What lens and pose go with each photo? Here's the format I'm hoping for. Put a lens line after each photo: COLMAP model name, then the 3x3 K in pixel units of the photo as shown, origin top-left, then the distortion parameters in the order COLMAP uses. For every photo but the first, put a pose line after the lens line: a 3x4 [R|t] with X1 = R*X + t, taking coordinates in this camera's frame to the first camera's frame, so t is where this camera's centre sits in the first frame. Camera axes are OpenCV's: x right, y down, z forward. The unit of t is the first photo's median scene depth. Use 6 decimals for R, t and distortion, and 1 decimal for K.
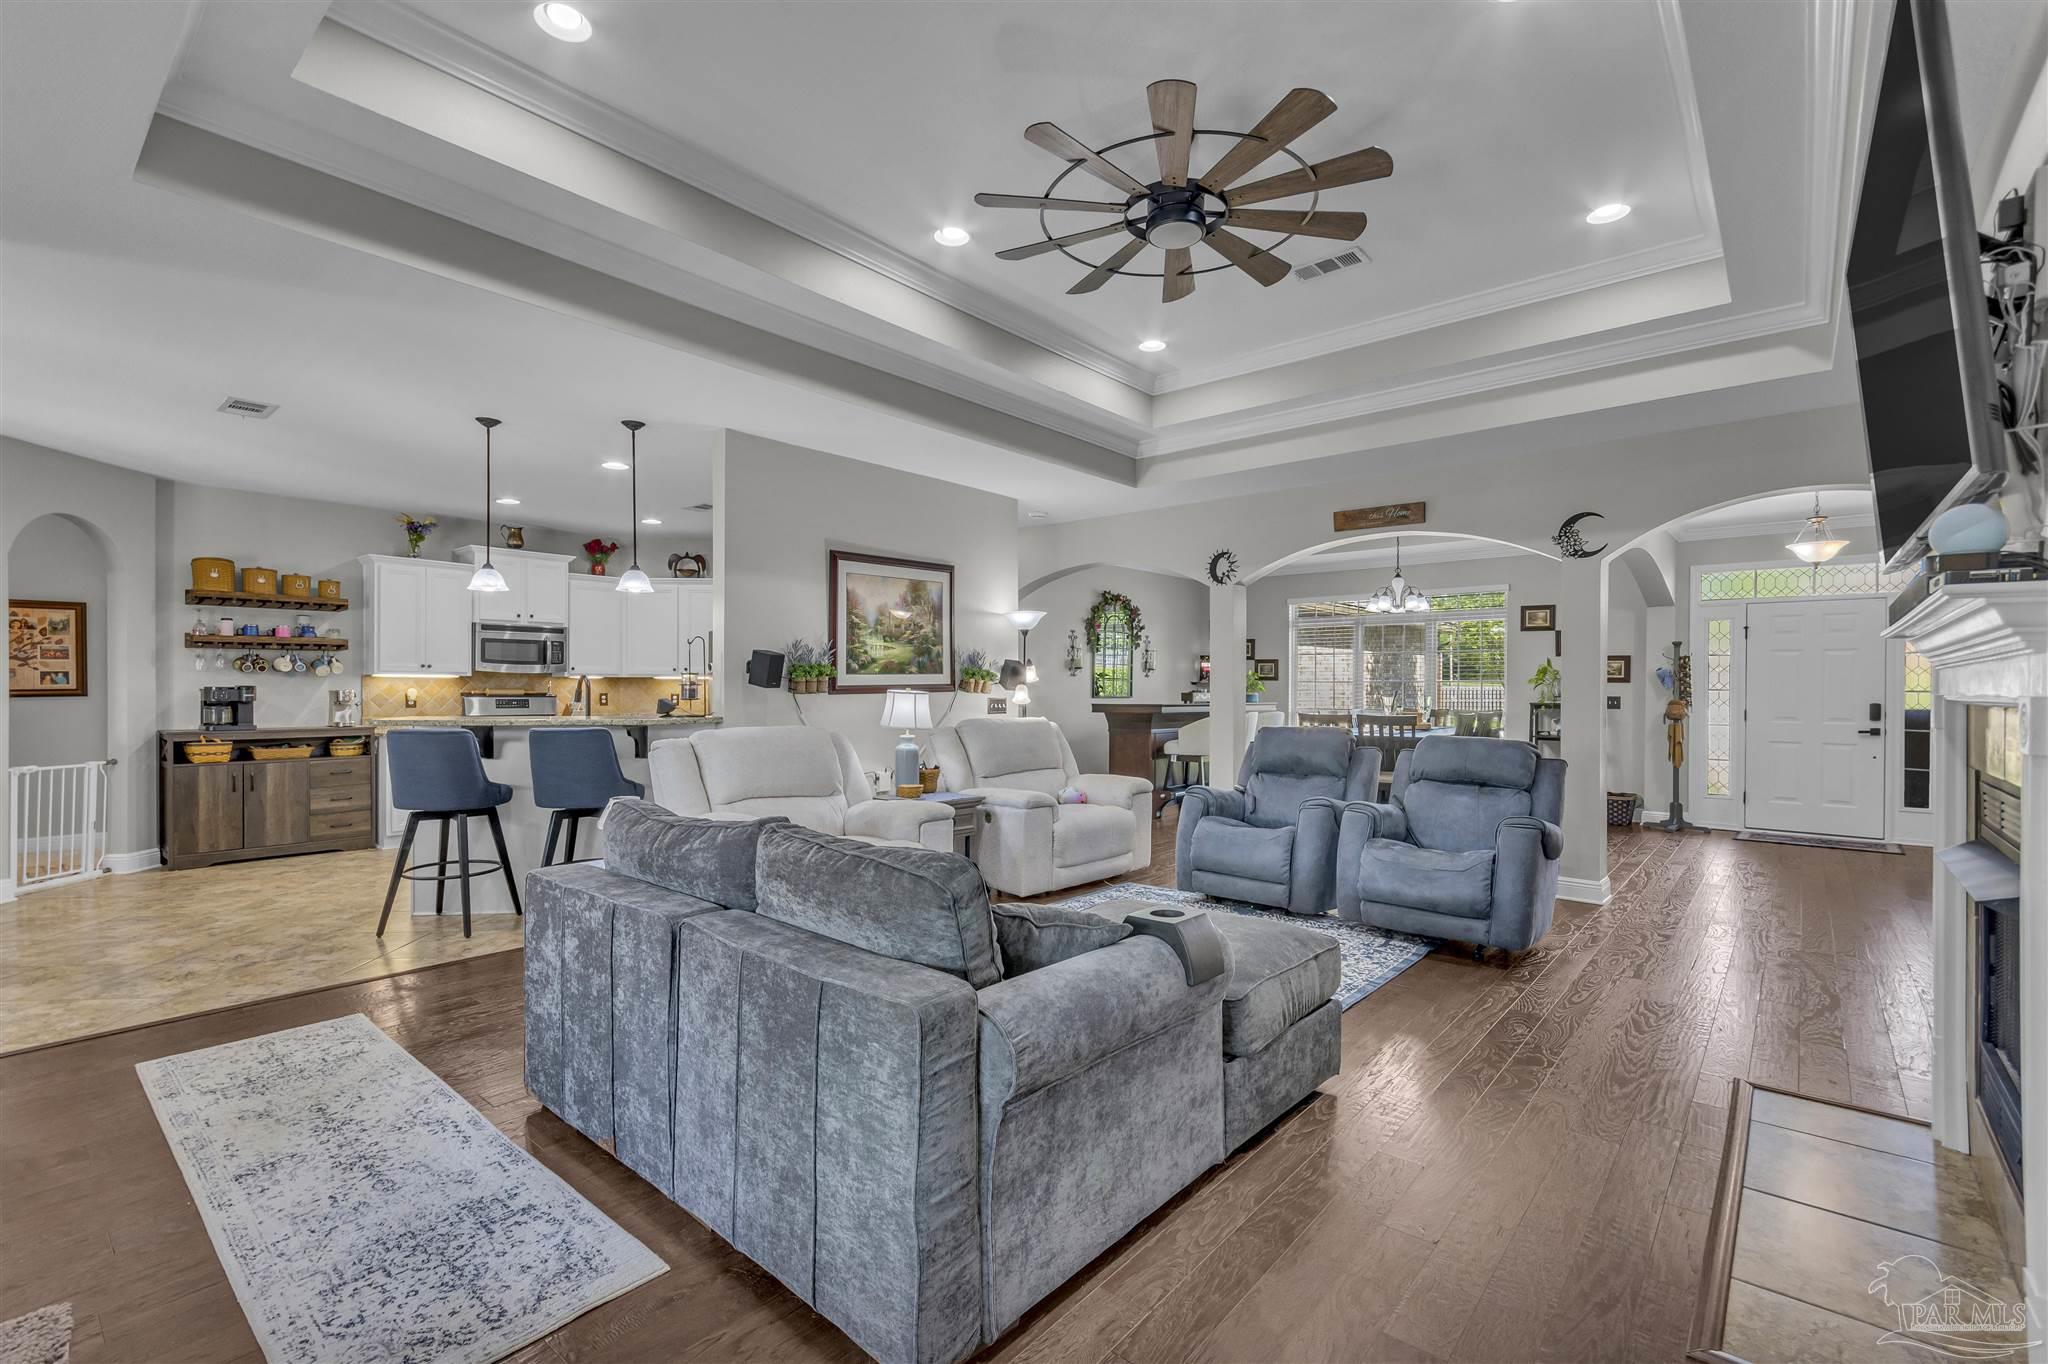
lens RADIAL K [[917.4, 0, 1030.5], [0, 917.4, 693.1], [0, 0, 1]] dist [0.005292, -0.001241]
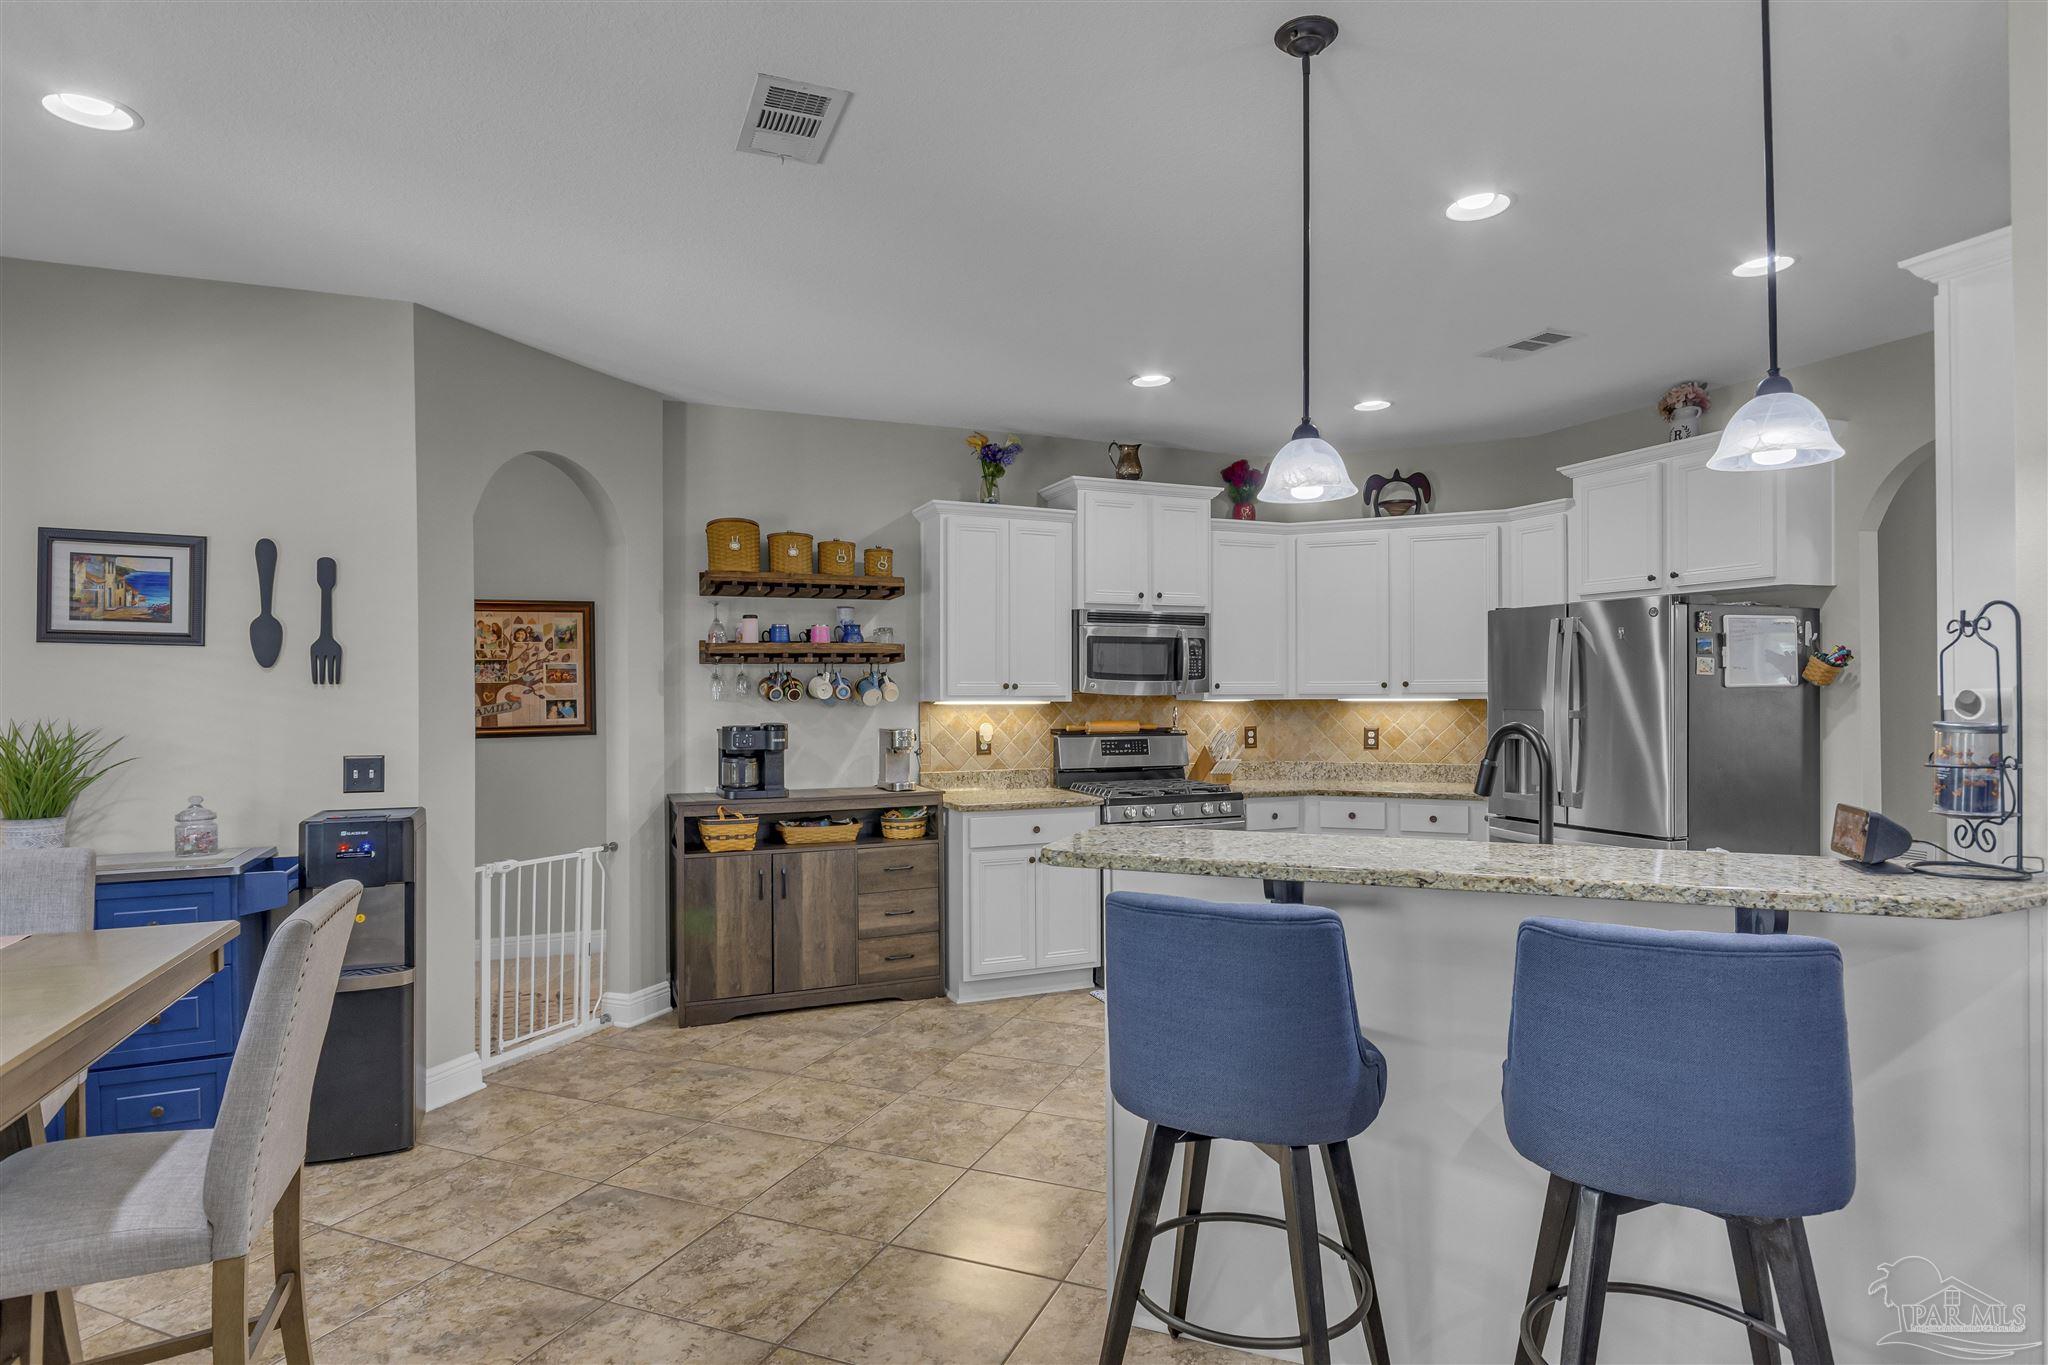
lens RADIAL K [[1105.0, 0, 1031.4], [0, 1105.0, 694.2], [0, 0, 1]] dist [-0.006855, 0.000890]
pose [[0.894489, -0.005541, -0.447055, -0.362311], [0.004897, 0.999985, -0.002595, -0.024517], [0.447062, 0.000132, 0.894503, 0.409194]]
